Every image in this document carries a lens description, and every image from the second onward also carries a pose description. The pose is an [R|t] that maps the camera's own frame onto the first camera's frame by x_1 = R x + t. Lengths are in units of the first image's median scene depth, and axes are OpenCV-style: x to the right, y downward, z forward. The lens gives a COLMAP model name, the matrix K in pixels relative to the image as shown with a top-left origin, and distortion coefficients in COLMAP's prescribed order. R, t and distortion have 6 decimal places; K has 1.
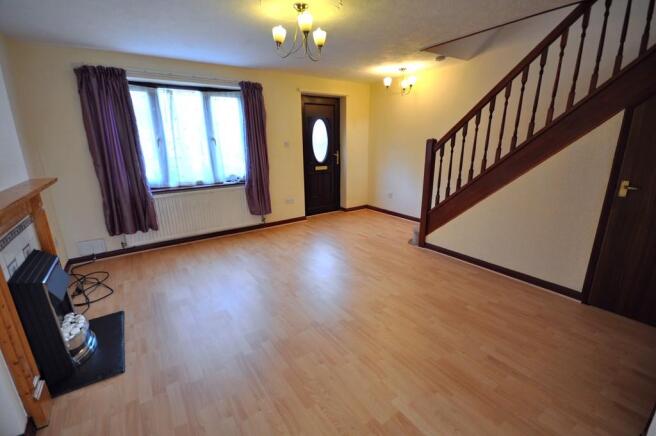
lens RADIAL K [[289.6, 0, 324.8], [0, 289.6, 221.1], [0, 0, 1]] dist [0.000116, -0.000295]
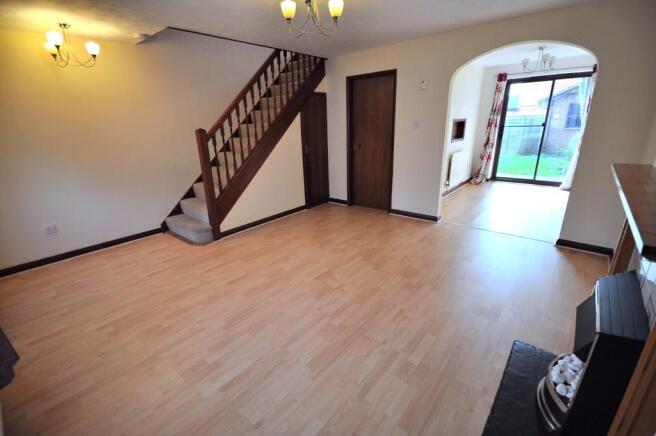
lens RADIAL K [[289.6, 0, 324.8], [0, 289.6, 221.1], [0, 0, 1]] dist [0.000116, -0.000295]
pose [[-0.259249, -0.288562, 0.921695, -0.768691], [0.297272, 0.884152, 0.360423, -0.252120], [-0.918923, 0.367433, -0.143434, 0.919129]]
